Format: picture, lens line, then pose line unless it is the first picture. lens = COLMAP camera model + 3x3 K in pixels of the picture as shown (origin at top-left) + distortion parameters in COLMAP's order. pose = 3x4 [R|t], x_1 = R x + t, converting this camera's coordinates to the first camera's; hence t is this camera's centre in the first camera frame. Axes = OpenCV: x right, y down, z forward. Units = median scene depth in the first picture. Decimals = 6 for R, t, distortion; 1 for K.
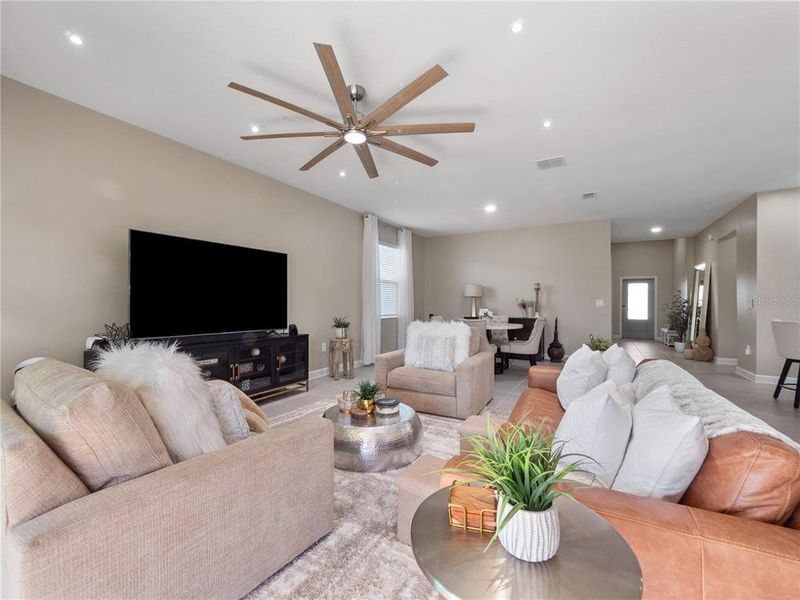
lens RADIAL K [[332.8, 0, 386.8], [0, 332.8, 301.2], [0, 0, 1]] dist [-0.022094, -0.001729]
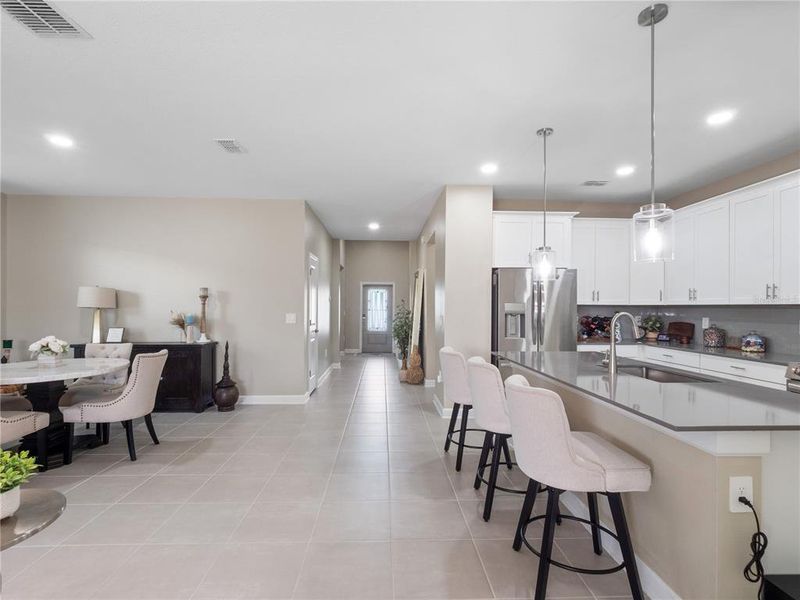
lens RADIAL K [[393.9, 0, 393.3], [0, 393.9, 308.7], [0, 0, 1]] dist [0.004205, -0.005250]
pose [[0.822743, -0.000982, 0.568413, 0.354960], [-0.005677, 0.999934, 0.009943, -0.025477], [-0.568386, -0.011408, 0.822683, 0.187410]]
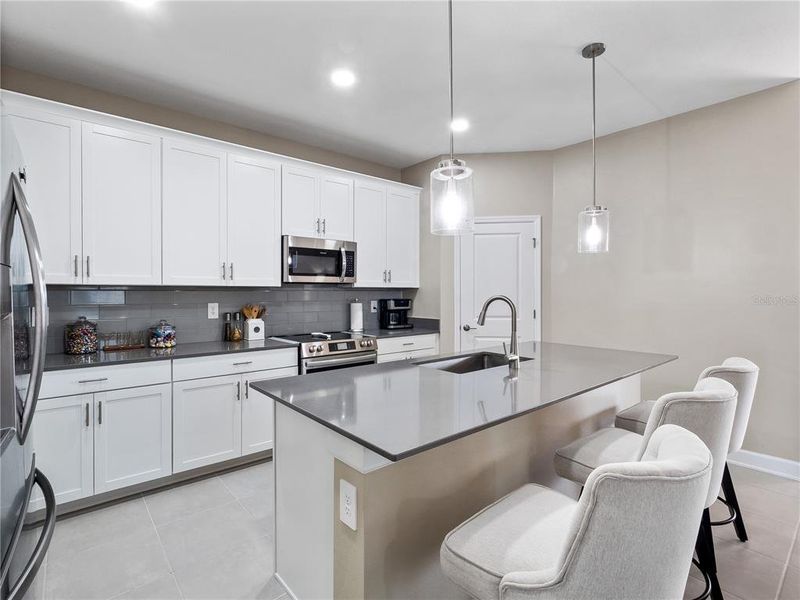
lens RADIAL K [[393.9, 0, 389.5], [0, 393.9, 296.8], [0, 0, 1]] dist [0.004205, -0.005250]
pose [[-0.955028, -0.004401, 0.296482, 0.781157], [-0.002118, 0.999966, 0.008020, -0.019940], [-0.296507, 0.007031, -0.955005, 0.759969]]
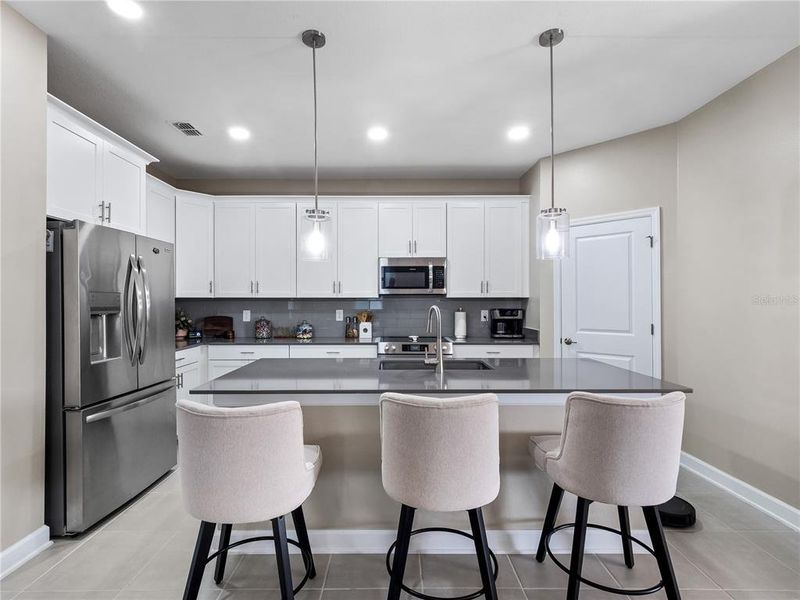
lens RADIAL K [[385.5, 0, 391.3], [0, 385.5, 300.7], [0, 0, 1]] dist [-0.007054, -0.002004]
pose [[-0.543160, -0.001201, 0.839628, 0.497594], [-0.004081, 0.999991, -0.001210, -0.023292], [-0.839619, -0.004084, -0.543160, 0.634681]]
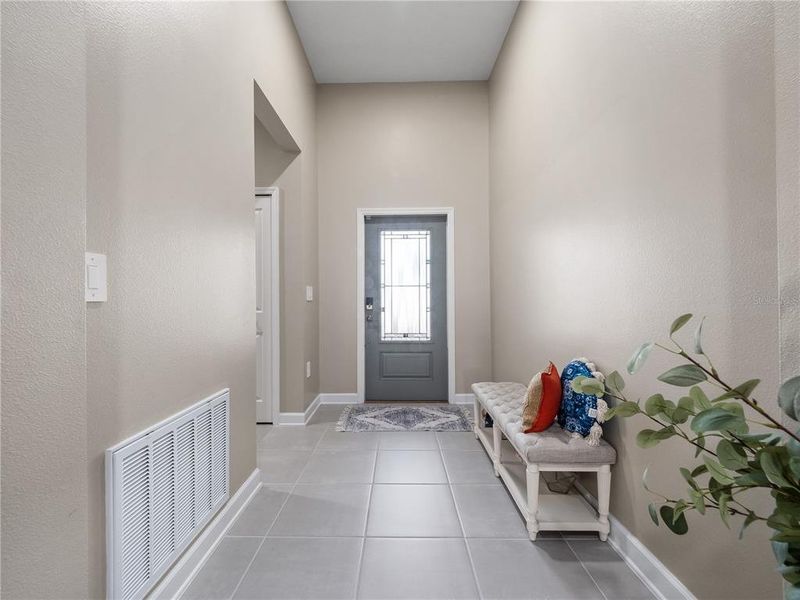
lens RADIAL K [[332.8, 0, 395.0], [0, 332.8, 303.9], [0, 0, 1]] dist [-0.022094, -0.001729]
pose [[0.831614, -0.001661, 0.555352, 1.024517], [0.003073, 0.999994, -0.001611, 0.033887], [-0.555346, 0.003047, 0.831614, 1.307576]]
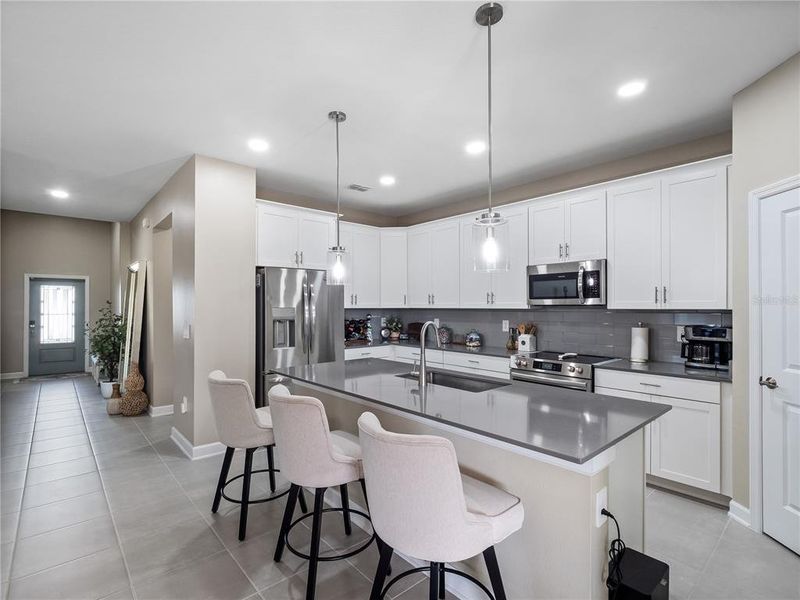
lens RADIAL K [[393.9, 0, 393.8], [0, 393.9, 305.3], [0, 0, 1]] dist [0.004205, -0.005250]
pose [[0.276612, -0.001356, 0.960981, 0.392793], [-0.002622, 0.999994, 0.002165, -0.035996], [-0.960978, -0.003119, 0.276607, 0.314421]]
